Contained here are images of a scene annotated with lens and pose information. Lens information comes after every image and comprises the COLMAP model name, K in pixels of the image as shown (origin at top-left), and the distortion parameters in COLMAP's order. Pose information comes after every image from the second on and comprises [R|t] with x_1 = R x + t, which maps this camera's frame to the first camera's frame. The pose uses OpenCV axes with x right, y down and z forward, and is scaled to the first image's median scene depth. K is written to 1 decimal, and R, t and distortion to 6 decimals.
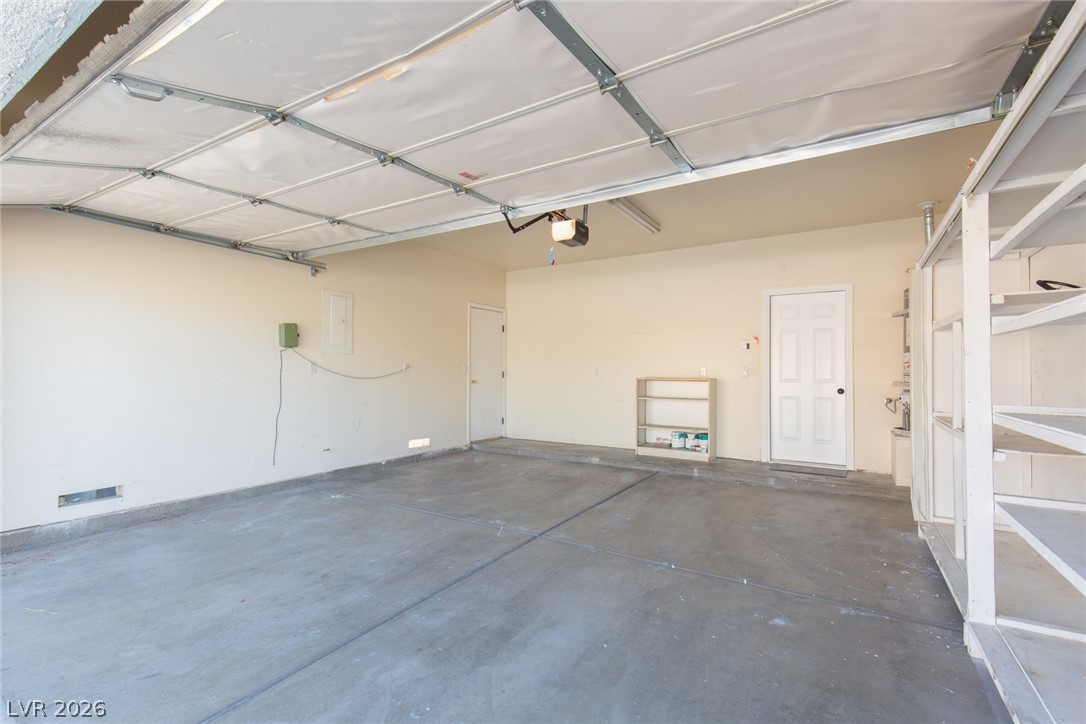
lens RADIAL K [[493.8, 0, 542.3], [0, 493.8, 361.1], [0, 0, 1]] dist [0.005973, 0.001037]
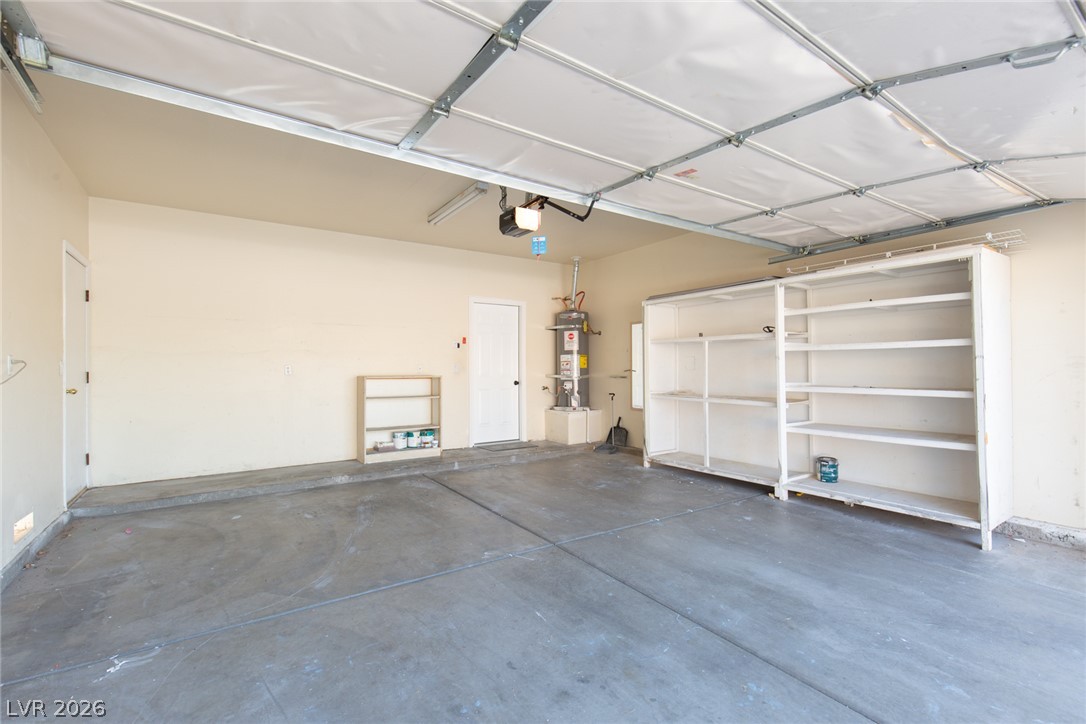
lens RADIAL K [[493.8, 0, 544.6], [0, 493.8, 363.5], [0, 0, 1]] dist [0.005973, 0.001037]
pose [[0.395275, 0.003122, 0.918558, -0.894245], [-0.014277, 0.999894, 0.002746, 0.006859], [-0.918452, -0.014199, 0.395278, 0.660695]]
